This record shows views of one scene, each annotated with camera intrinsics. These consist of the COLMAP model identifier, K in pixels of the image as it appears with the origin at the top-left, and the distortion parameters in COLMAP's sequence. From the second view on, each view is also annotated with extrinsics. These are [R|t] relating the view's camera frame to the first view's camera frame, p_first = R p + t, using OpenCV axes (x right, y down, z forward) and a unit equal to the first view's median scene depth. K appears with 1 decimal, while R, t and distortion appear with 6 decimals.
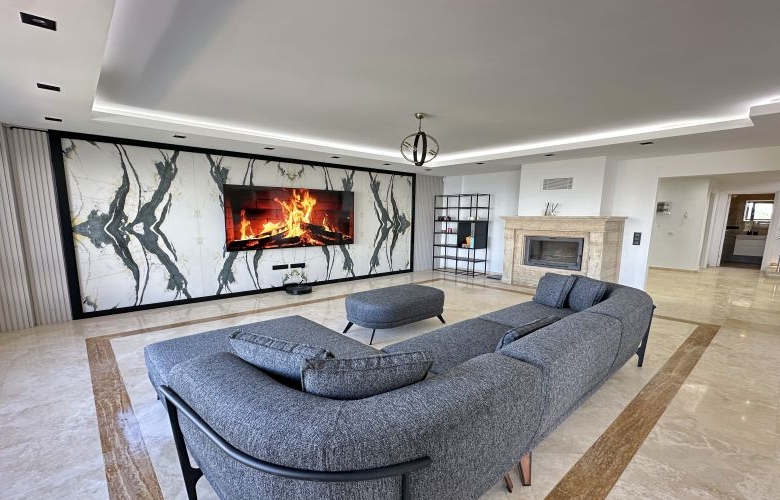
lens RADIAL K [[356.1, 0, 386.3], [0, 356.1, 275.1], [0, 0, 1]] dist [-0.004354, 0.000511]
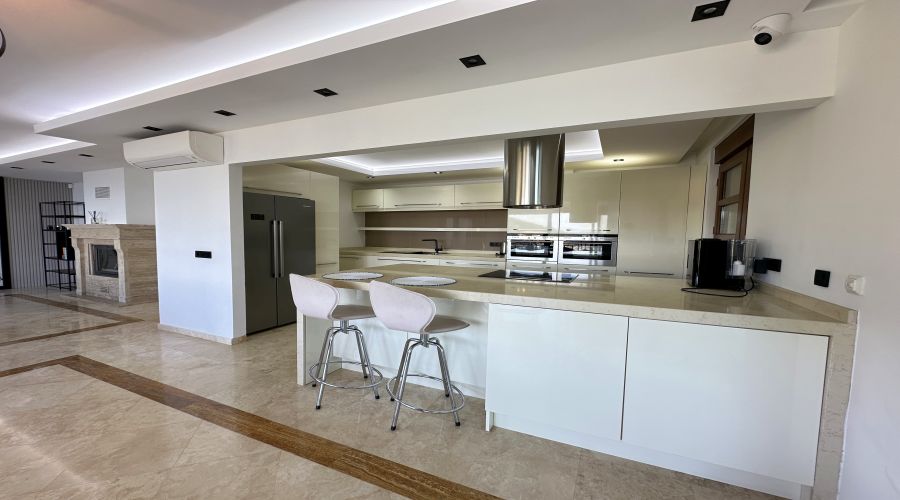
lens RADIAL K [[357.4, 0, 448.9], [0, 357.4, 259.3], [0, 0, 1]] dist [0.002972, -0.000060]
pose [[0.919924, -0.028972, 0.391025, 0.975868], [0.061849, 0.995504, -0.071745, 0.064143], [-0.387188, 0.090184, 0.917580, -0.290213]]
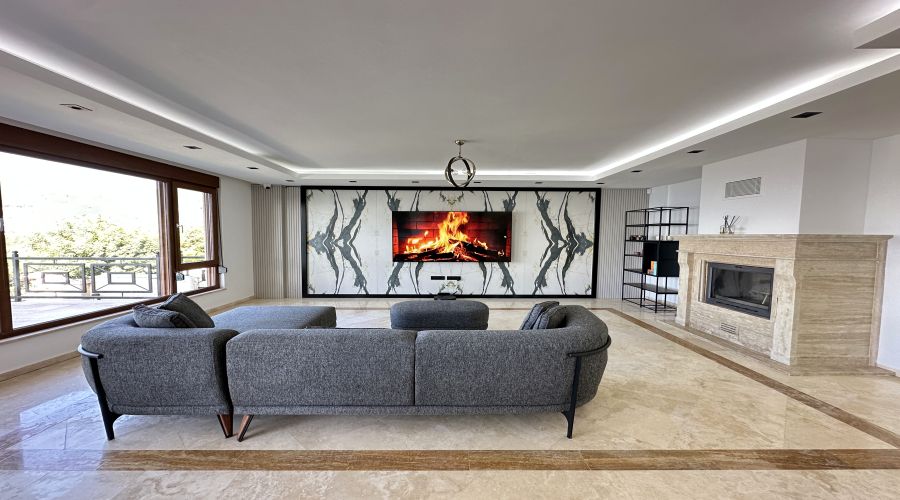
lens RADIAL K [[357.4, 0, 448.1], [0, 357.4, 259.0], [0, 0, 1]] dist [0.002972, -0.000060]
pose [[0.754399, 0.042335, -0.655050, 0.510119], [-0.108157, 0.992296, -0.060430, -0.017080], [0.647445, 0.116436, 0.753165, 0.127314]]
